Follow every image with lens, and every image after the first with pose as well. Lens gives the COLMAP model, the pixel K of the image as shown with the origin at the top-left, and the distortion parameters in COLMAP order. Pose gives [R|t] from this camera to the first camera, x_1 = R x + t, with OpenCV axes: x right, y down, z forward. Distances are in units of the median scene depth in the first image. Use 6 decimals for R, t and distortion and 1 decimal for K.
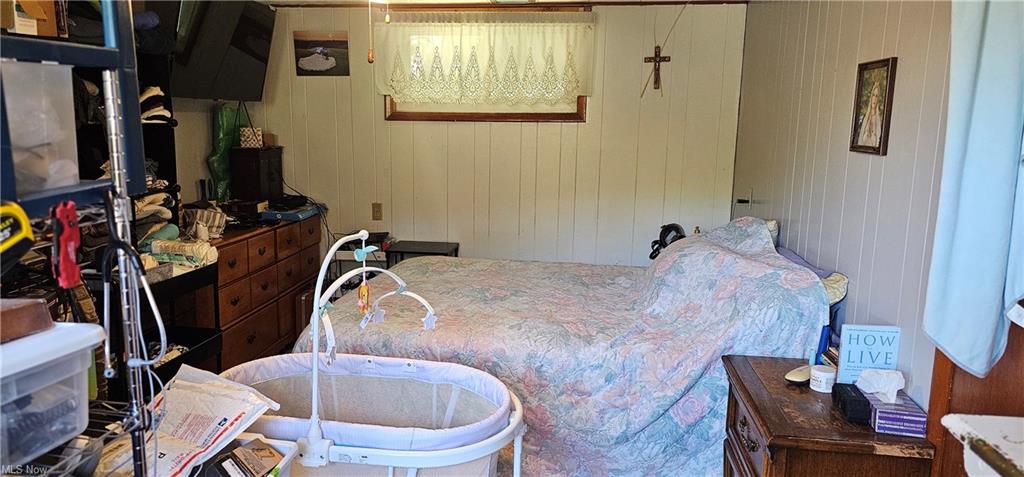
lens RADIAL K [[686.6, 0, 493.9], [0, 686.6, 228.5], [0, 0, 1]] dist [0.071528, -0.001618]
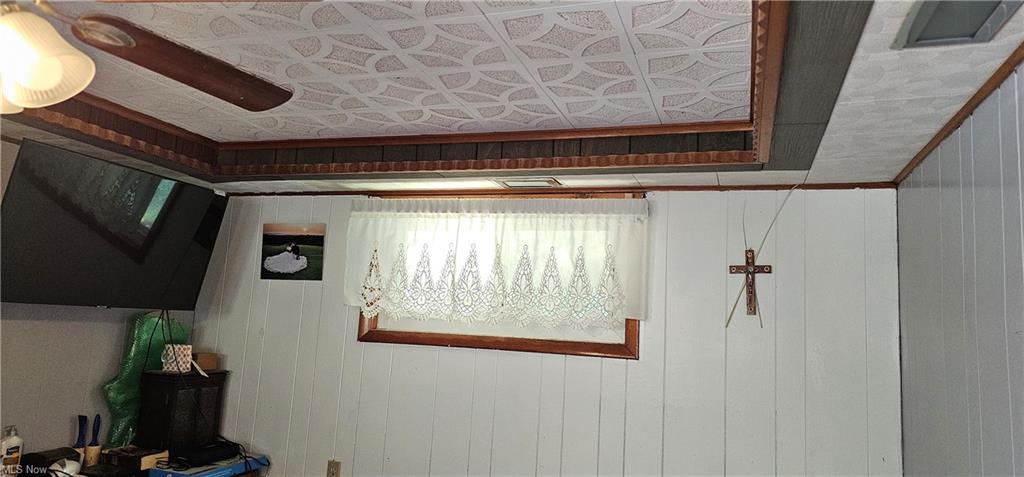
lens RADIAL K [[686.6, 0, 493.9], [0, 686.6, 228.5], [0, 0, 1]] dist [0.071528, -0.001618]
pose [[0.971092, 0.010971, -0.238452, 0.157517], [-0.082687, 0.952555, -0.292918, -0.071804], [0.223926, 0.304168, 0.925926, 0.338077]]
